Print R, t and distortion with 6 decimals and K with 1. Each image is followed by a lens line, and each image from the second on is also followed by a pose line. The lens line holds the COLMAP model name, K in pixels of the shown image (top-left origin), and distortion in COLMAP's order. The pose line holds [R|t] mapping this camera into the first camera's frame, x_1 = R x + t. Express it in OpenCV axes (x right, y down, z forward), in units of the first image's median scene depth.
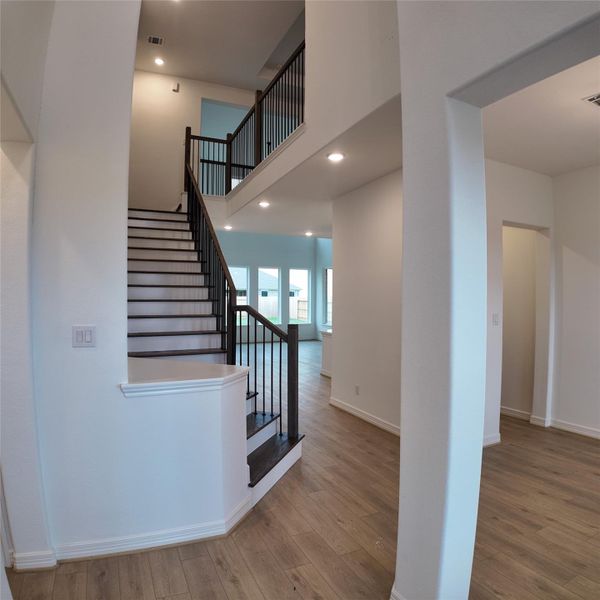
lens RADIAL K [[397.7, 0, 295.7], [0, 397.7, 297.9], [0, 0, 1]] dist [-0.113627, 0.001913]
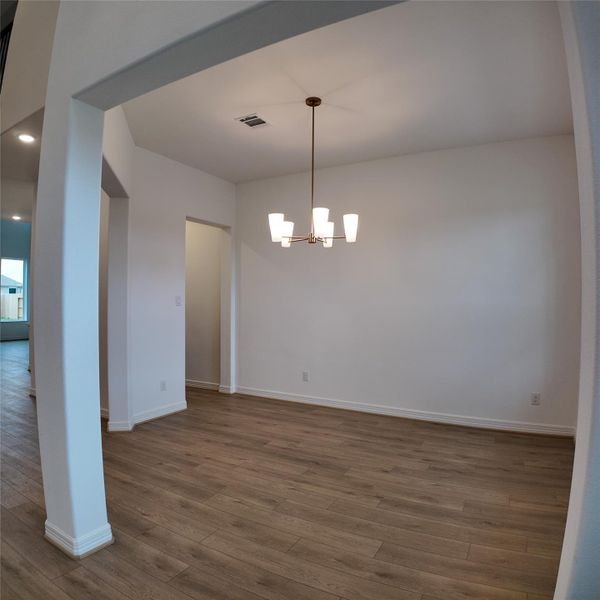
lens RADIAL K [[397.7, 0, 300.0], [0, 397.7, 305.6], [0, 0, 1]] dist [-0.113627, 0.001913]
pose [[0.805684, -0.007637, 0.592296, 0.136905], [-0.003932, 0.999826, 0.018240, 0.053311], [-0.592332, -0.017024, 0.805514, -0.186413]]
